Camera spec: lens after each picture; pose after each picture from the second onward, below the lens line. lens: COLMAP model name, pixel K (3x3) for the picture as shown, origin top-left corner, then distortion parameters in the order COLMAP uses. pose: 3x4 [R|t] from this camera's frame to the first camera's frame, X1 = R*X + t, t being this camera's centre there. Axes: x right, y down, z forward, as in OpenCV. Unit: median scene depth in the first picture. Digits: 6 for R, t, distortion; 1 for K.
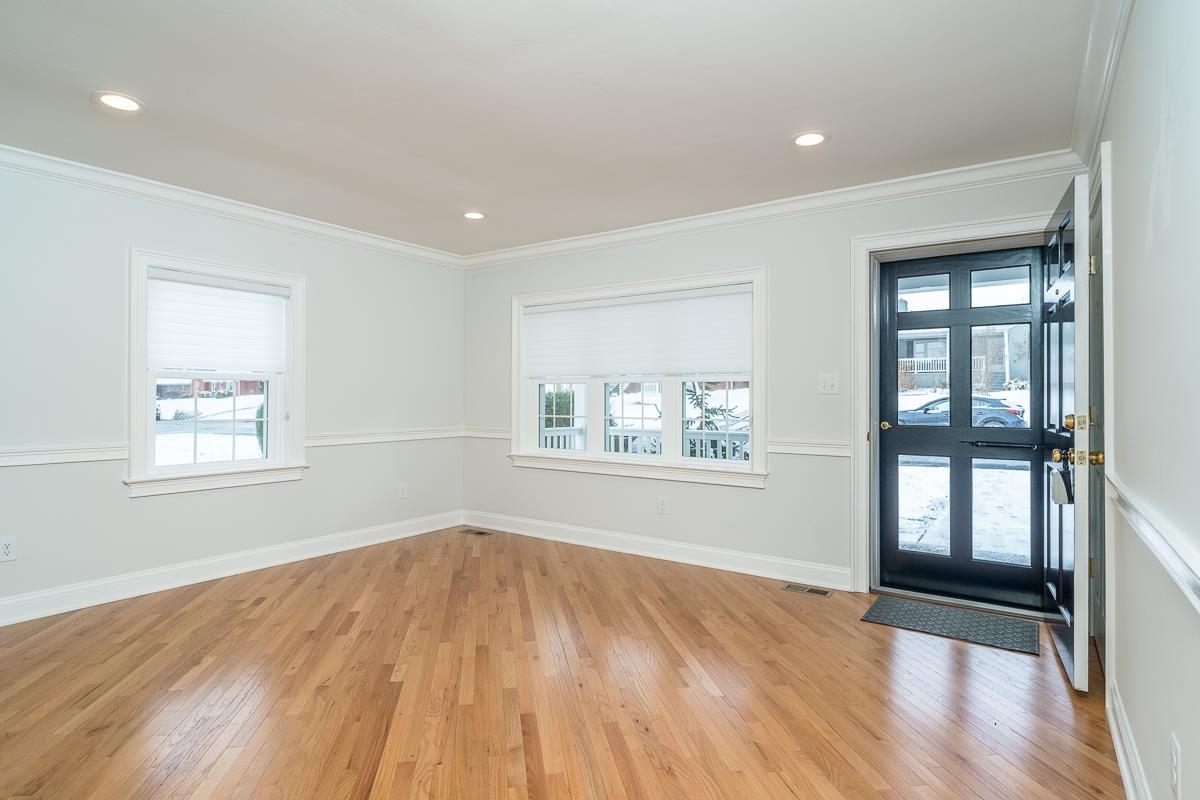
lens RADIAL K [[625.1, 0, 600.0], [0, 625.1, 400.0], [0, 0, 1]] dist [-0.002020, 0.001644]
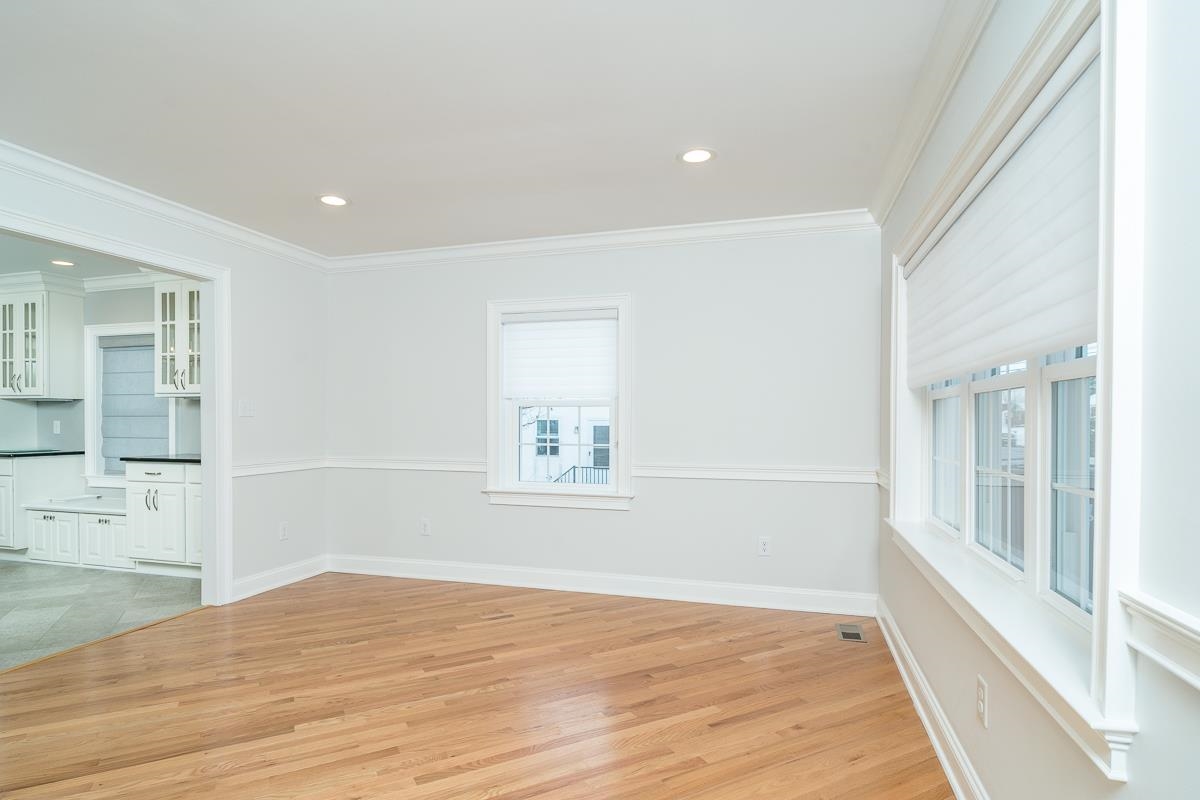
lens RADIAL K [[625.1, 0, 600.0], [0, 625.1, 400.0], [0, 0, 1]] dist [-0.002020, 0.001644]
pose [[0.315238, -0.040885, -0.948132, 0.485218], [-0.009353, 0.998889, -0.046184, 0.008255], [0.948967, 0.023426, 0.314505, 0.790088]]
